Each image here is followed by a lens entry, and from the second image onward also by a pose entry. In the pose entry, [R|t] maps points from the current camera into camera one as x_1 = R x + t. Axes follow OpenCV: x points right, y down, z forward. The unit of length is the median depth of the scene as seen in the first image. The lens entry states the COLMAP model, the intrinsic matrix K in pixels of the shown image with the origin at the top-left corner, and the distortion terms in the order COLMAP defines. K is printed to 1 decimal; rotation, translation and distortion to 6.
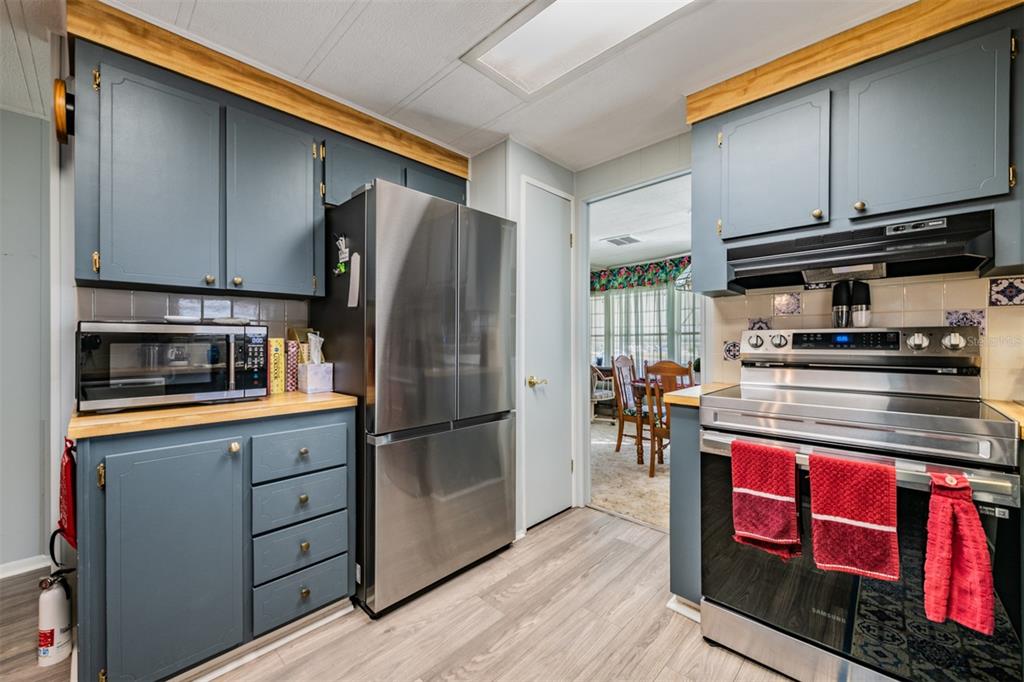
lens RADIAL K [[402.7, 0, 530.5], [0, 402.7, 344.8], [0, 0, 1]] dist [-0.016160, 0.000270]
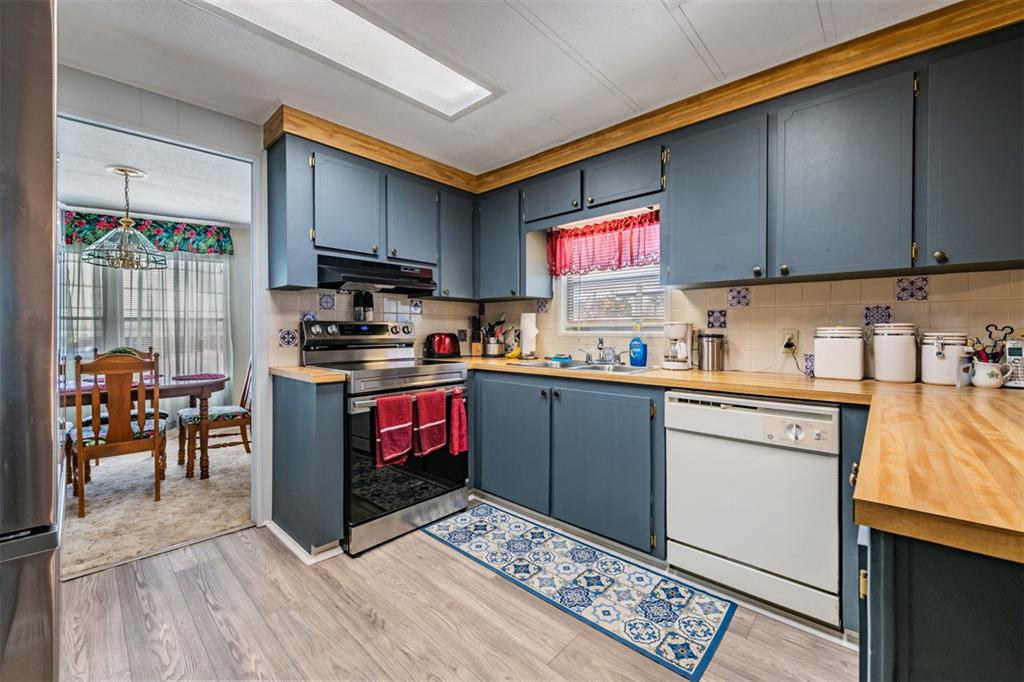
lens RADIAL K [[402.7, 0, 510.5], [0, 402.7, 337.6], [0, 0, 1]] dist [-0.016160, 0.000270]
pose [[-0.006912, -0.012723, 0.999895, -0.734011], [0.005535, 0.999903, 0.012761, 0.003453], [-0.999961, 0.005623, -0.006840, 0.409632]]
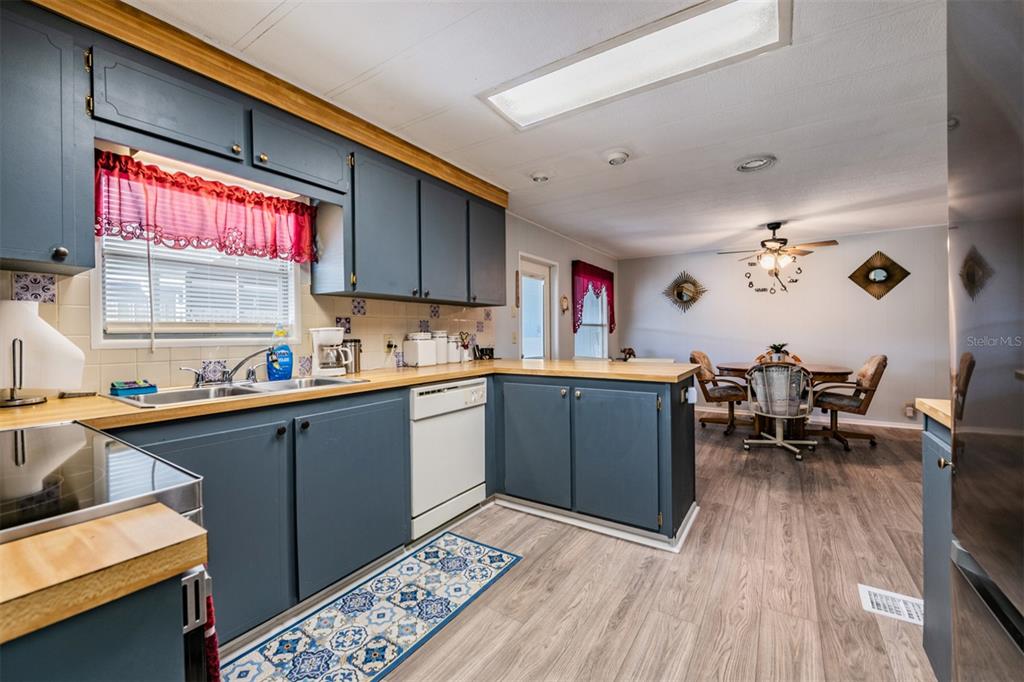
lens RADIAL K [[402.7, 0, 516.6], [0, 402.7, 336.9], [0, 0, 1]] dist [-0.016160, 0.000270]
pose [[-0.987399, 0.015868, -0.157455, 0.157927], [0.013677, 0.999794, 0.014990, -0.008316], [0.157660, 0.012648, -0.987412, 1.193249]]
